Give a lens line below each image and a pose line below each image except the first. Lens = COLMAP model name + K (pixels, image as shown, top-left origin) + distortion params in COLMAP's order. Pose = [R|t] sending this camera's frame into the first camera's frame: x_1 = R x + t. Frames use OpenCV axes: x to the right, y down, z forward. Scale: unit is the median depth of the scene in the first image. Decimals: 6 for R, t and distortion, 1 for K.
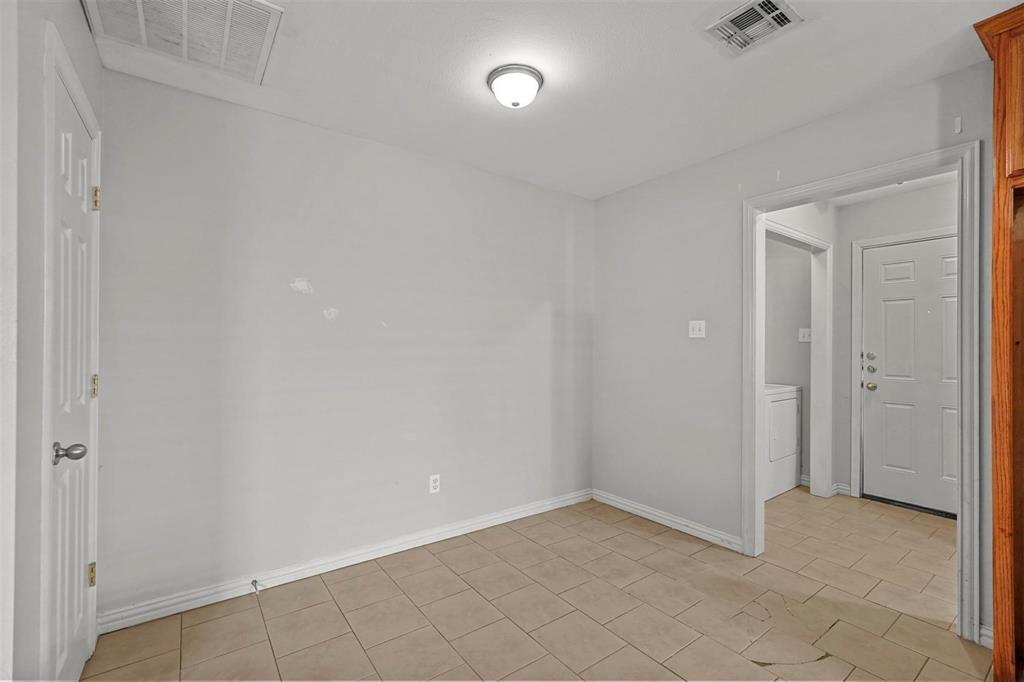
lens RADIAL K [[450.2, 0, 510.2], [0, 450.2, 343.0], [0, 0, 1]] dist [-0.020679, 0.009431]
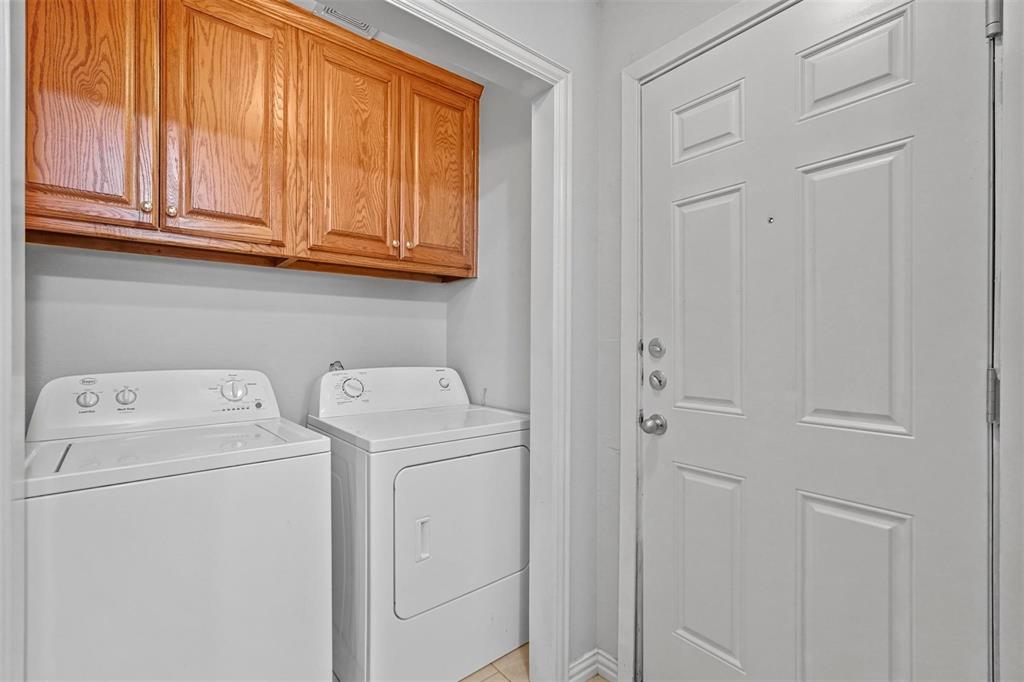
lens RADIAL K [[450.2, 0, 510.2], [0, 450.2, 343.0], [0, 0, 1]] dist [-0.020679, 0.009431]
pose [[0.998544, -0.002404, 0.053897, 0.804006], [0.002204, 0.999990, 0.003774, 0.027971], [-0.053906, -0.003650, 0.998539, 0.741282]]
